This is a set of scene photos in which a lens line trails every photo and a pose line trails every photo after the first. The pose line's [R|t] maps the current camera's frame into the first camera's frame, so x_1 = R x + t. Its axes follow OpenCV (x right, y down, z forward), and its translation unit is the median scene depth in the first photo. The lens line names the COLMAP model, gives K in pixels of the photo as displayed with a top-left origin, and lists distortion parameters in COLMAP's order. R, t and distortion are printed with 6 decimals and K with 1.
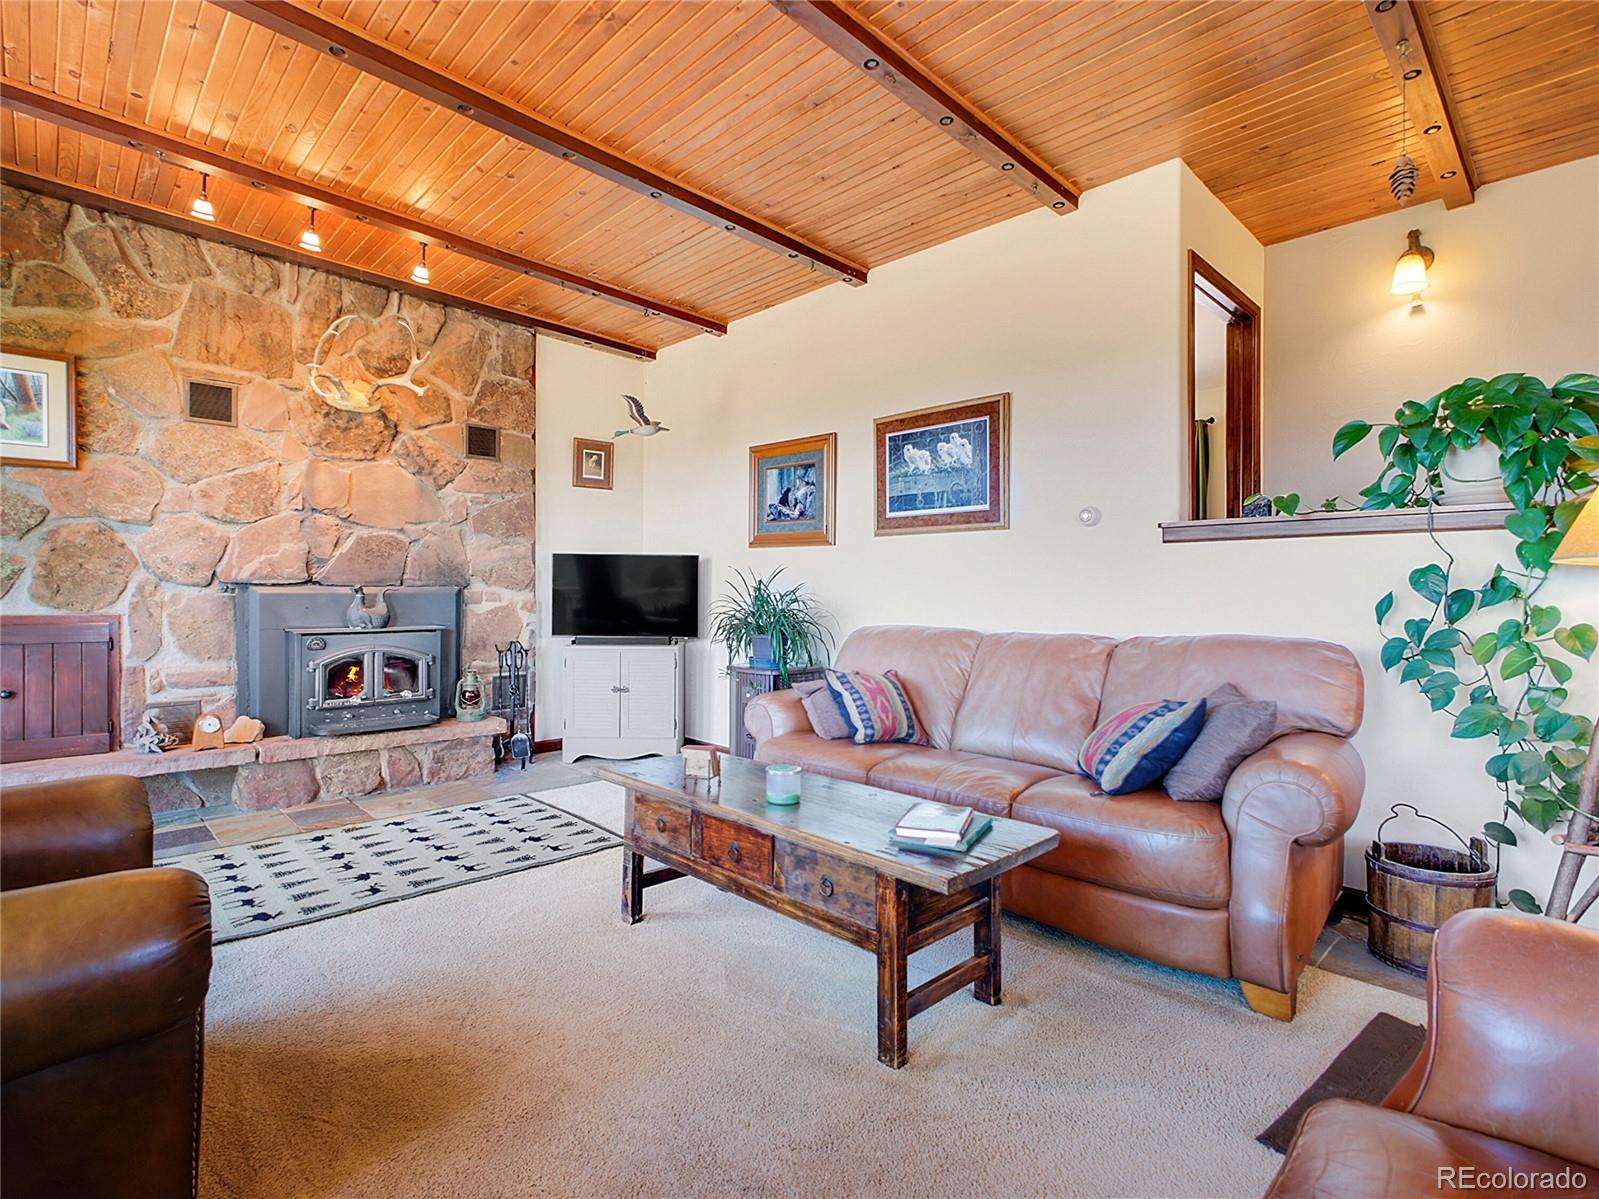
lens RADIAL K [[778.4, 0, 804.3], [0, 778.4, 593.9], [0, 0, 1]] dist [0.005813, -0.002657]
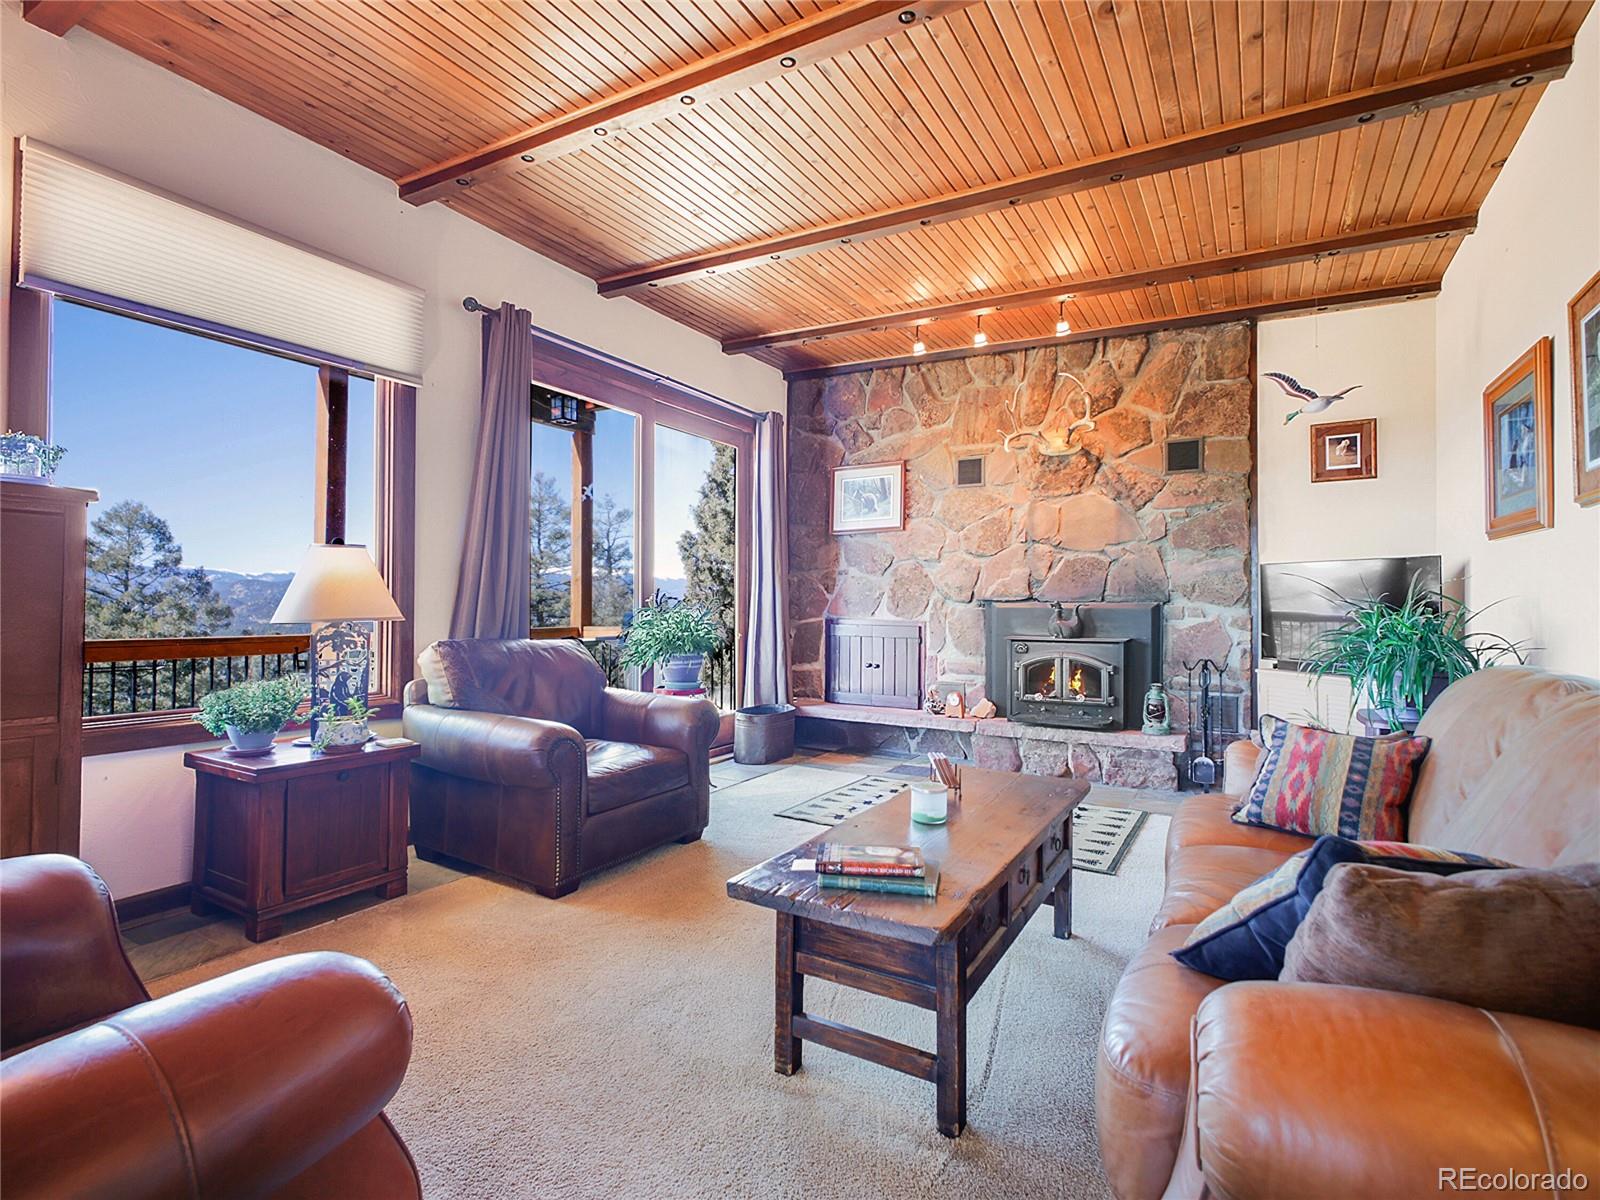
lens RADIAL K [[778.9, 0, 807.8], [0, 778.9, 594.2], [0, 0, 1]] dist [0.005813, -0.002657]
pose [[0.269897, -0.014940, -0.962773, 0.482193], [-0.007102, 0.999822, -0.017506, 0.001699], [0.962863, 0.011562, 0.269743, 0.324814]]
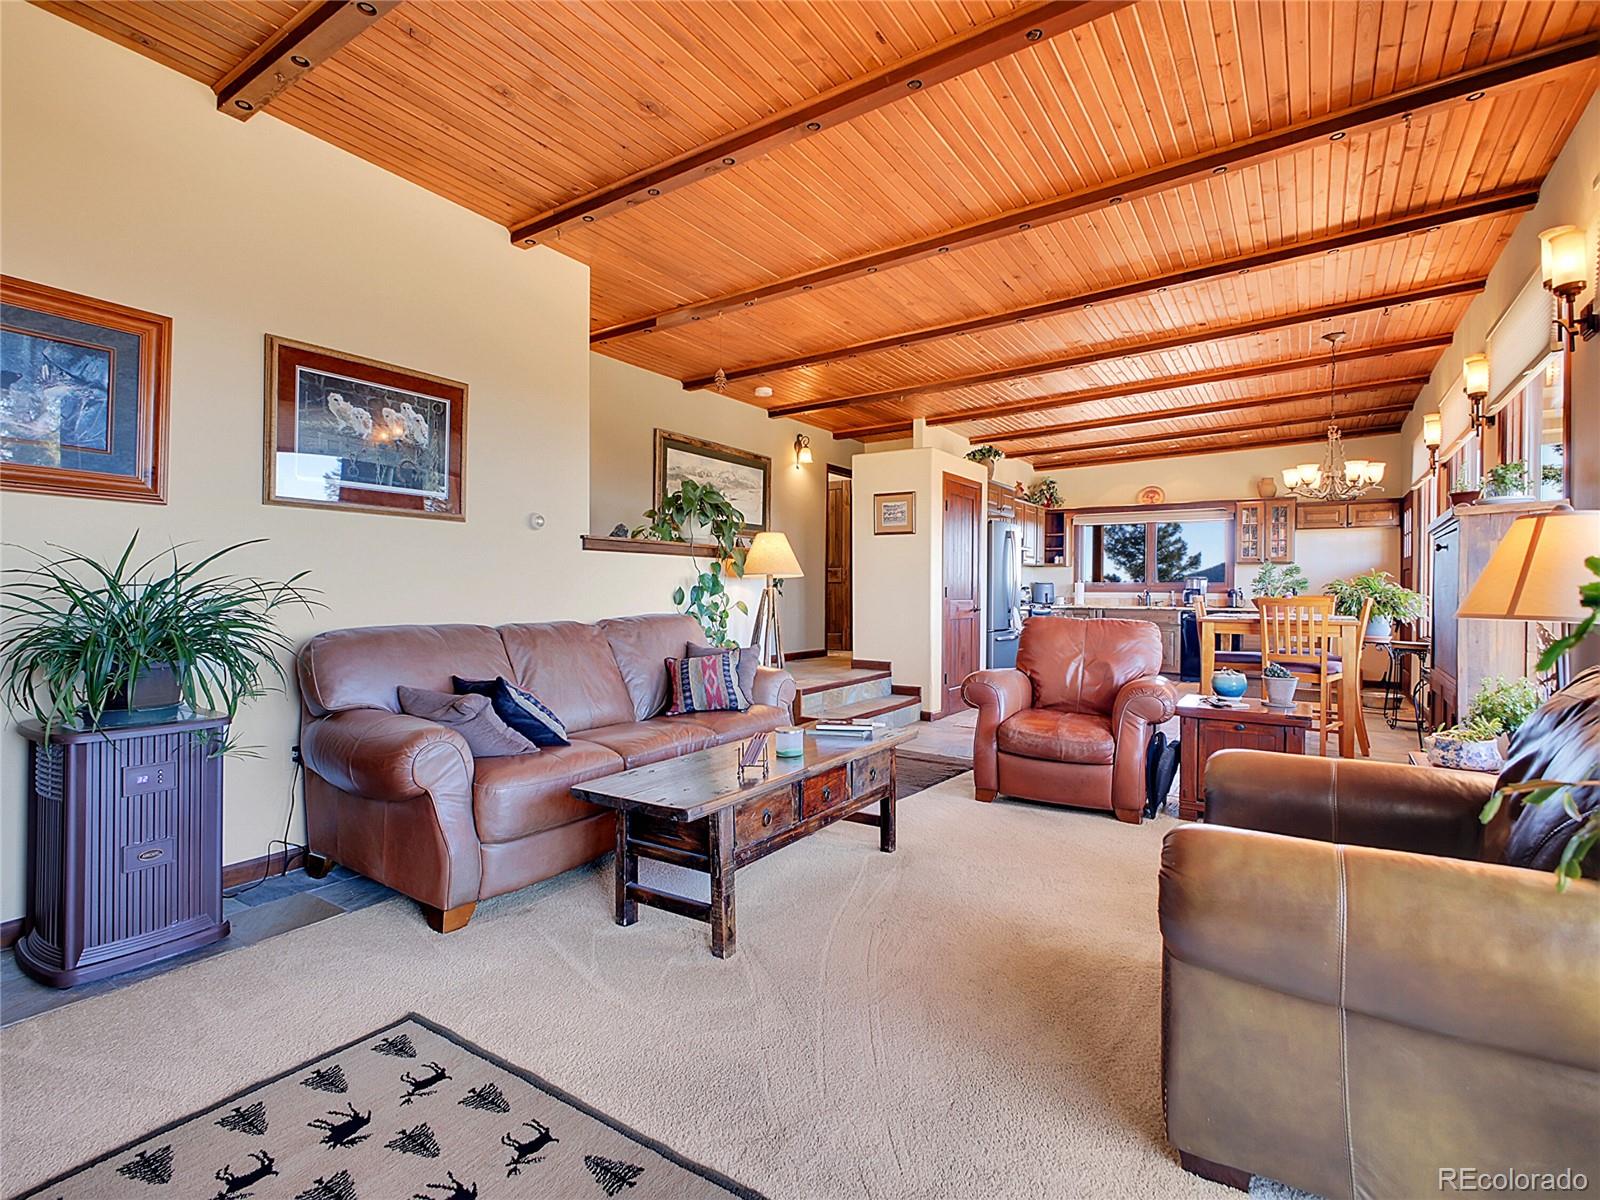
lens RADIAL K [[778.9, 0, 802.4], [0, 778.9, 593.9], [0, 0, 1]] dist [0.005813, -0.002657]
pose [[-0.216415, -0.010318, 0.976247, -0.672580], [-0.007213, 0.999934, 0.008969, -0.003325], [-0.976275, -0.005101, -0.216475, 0.668760]]
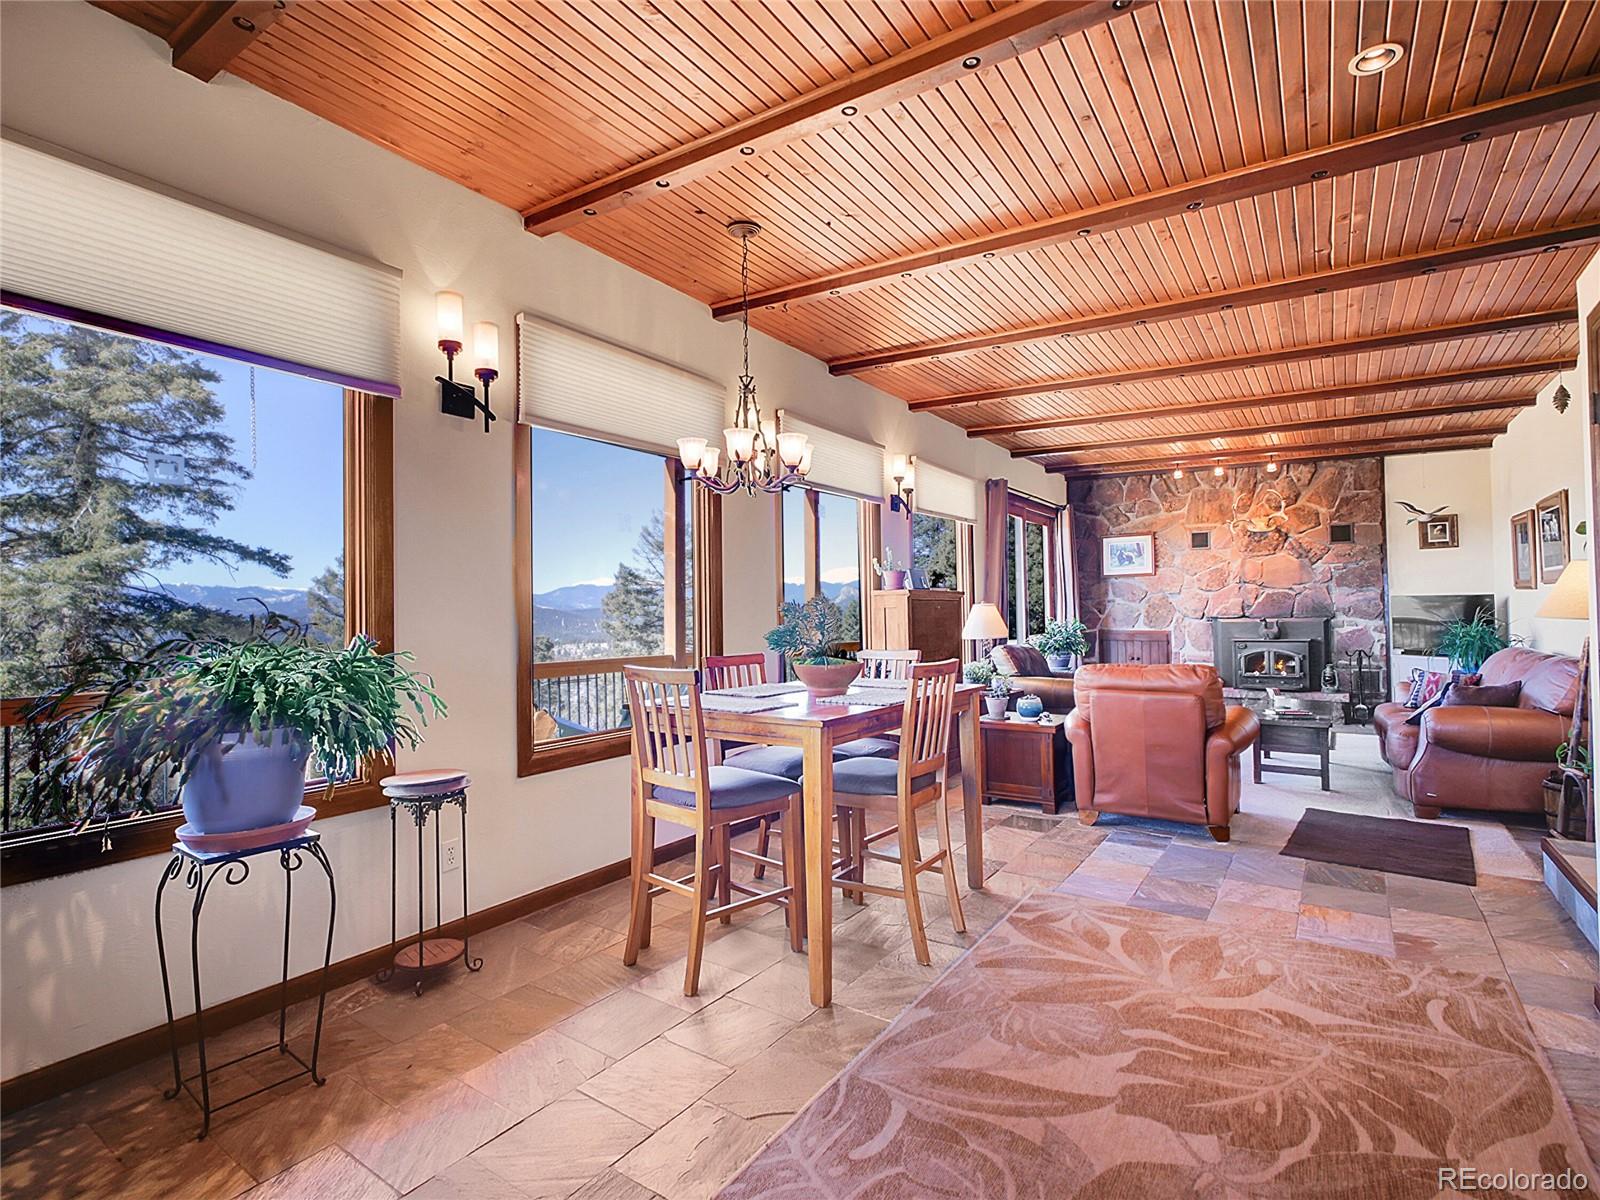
lens RADIAL K [[778.9, 0, 805.9], [0, 778.9, 592.2], [0, 0, 1]] dist [0.005813, -0.002657]
pose [[0.201042, -0.030339, -0.979113, 1.215941], [0.011533, 0.999524, -0.028604, -0.034948], [0.979515, -0.005541, 0.201296, -0.592771]]
